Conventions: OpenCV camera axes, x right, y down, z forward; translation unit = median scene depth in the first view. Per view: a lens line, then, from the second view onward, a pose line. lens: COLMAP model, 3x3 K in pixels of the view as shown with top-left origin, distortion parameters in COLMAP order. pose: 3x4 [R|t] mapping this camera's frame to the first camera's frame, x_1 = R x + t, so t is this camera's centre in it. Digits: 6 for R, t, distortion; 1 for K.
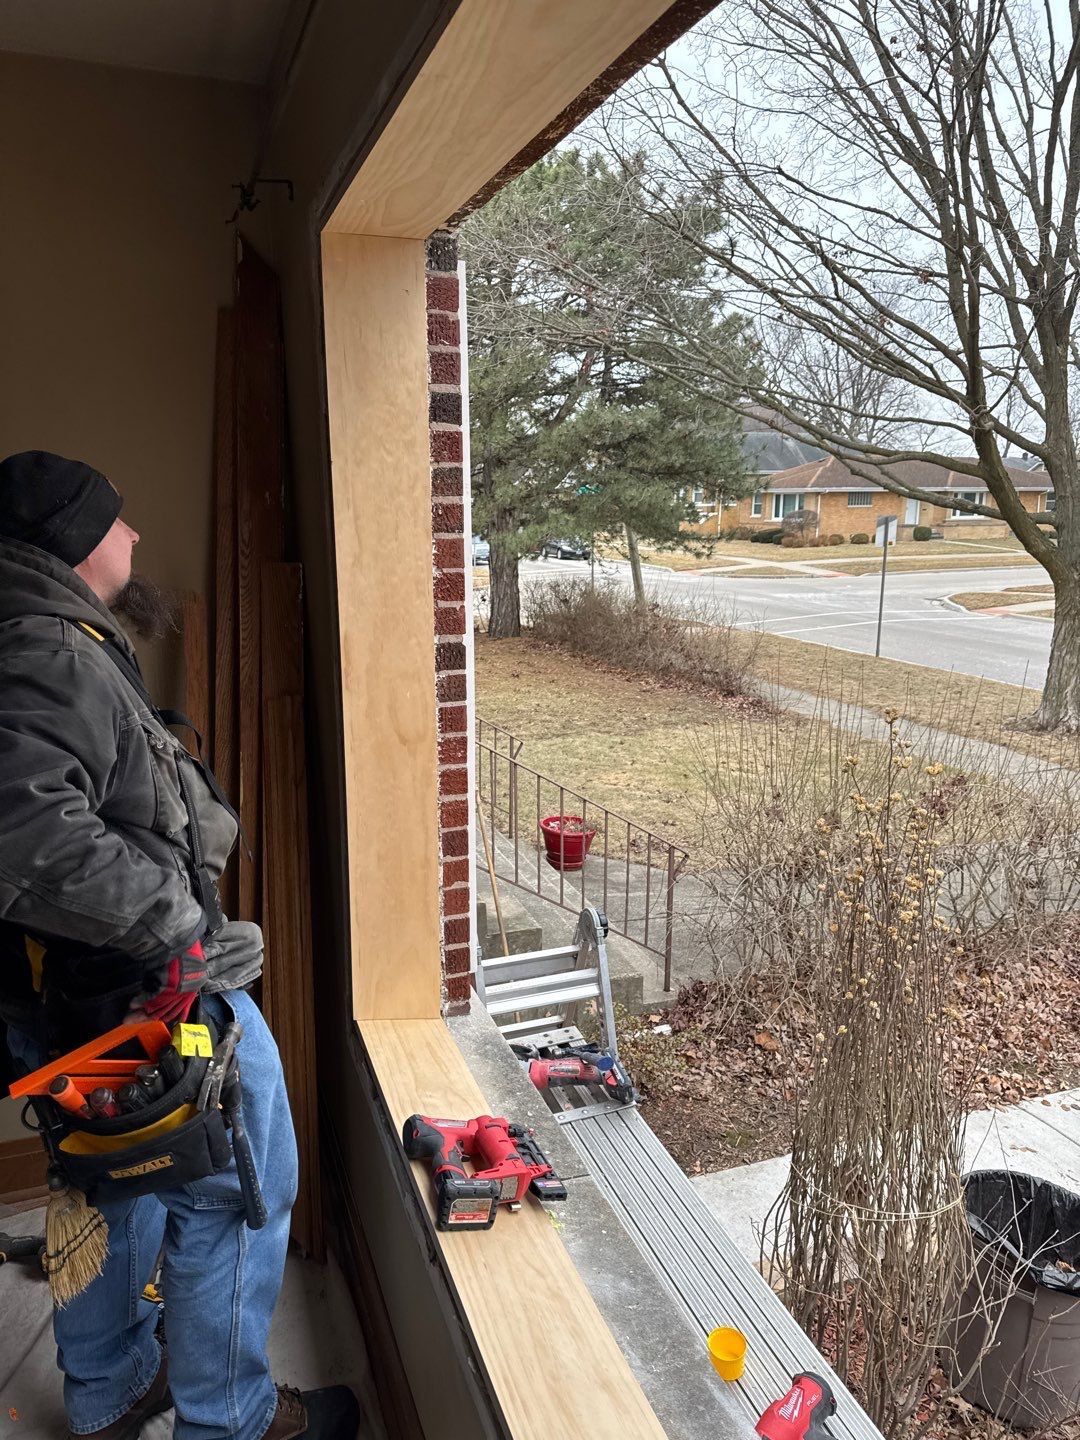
lens RADIAL K [[1000.5, 0, 542.3], [0, 1000.5, 726.0], [0, 0, 1]] dist [0.162790, -0.325091]
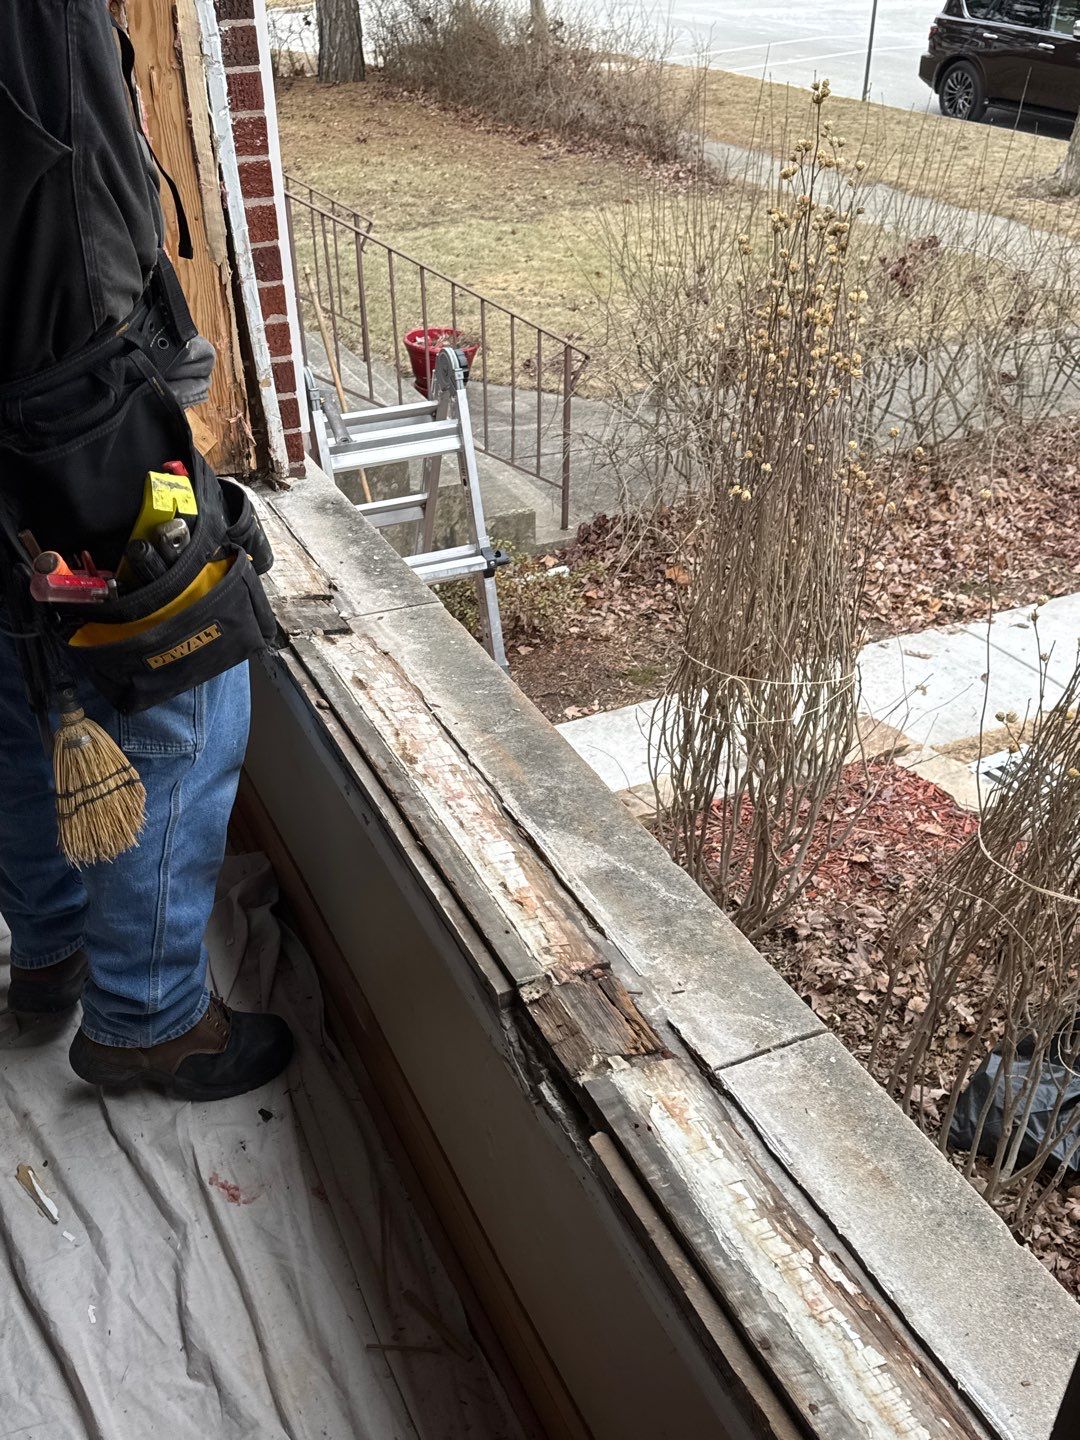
lens RADIAL K [[1300.0, 0, 534.8], [0, 1300.0, 727.7], [0, 0, 1]] dist [0.181458, -0.349604]
pose [[0.995806, -0.056808, 0.071712, 0.011699], [0.028163, 0.936135, 0.350513, 0.035533], [-0.087044, -0.347023, 0.933809, -0.055059]]
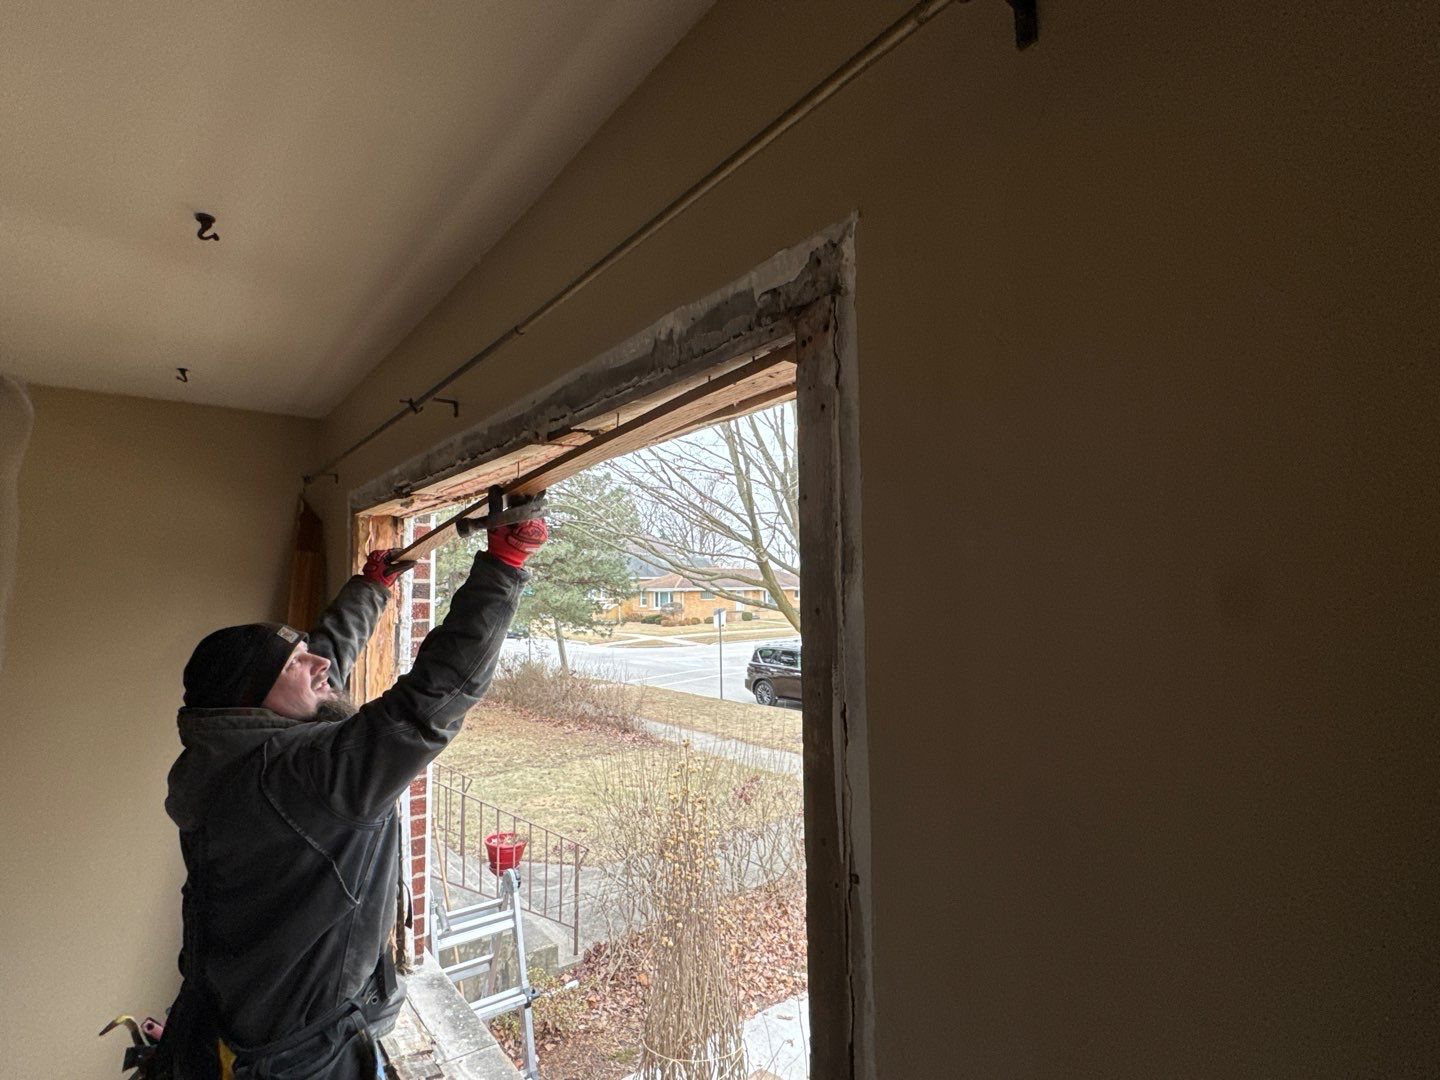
lens RADIAL K [[706.3, 0, 720.0], [0, 706.3, 540.0], [0, 0, 1]] dist [-0.001901, 0.000609]
pose [[0.952680, 0.008355, 0.303860, 0.010338], [0.080877, 0.956624, -0.279875, 0.000543], [-0.293018, 0.291207, 0.910680, -0.115940]]
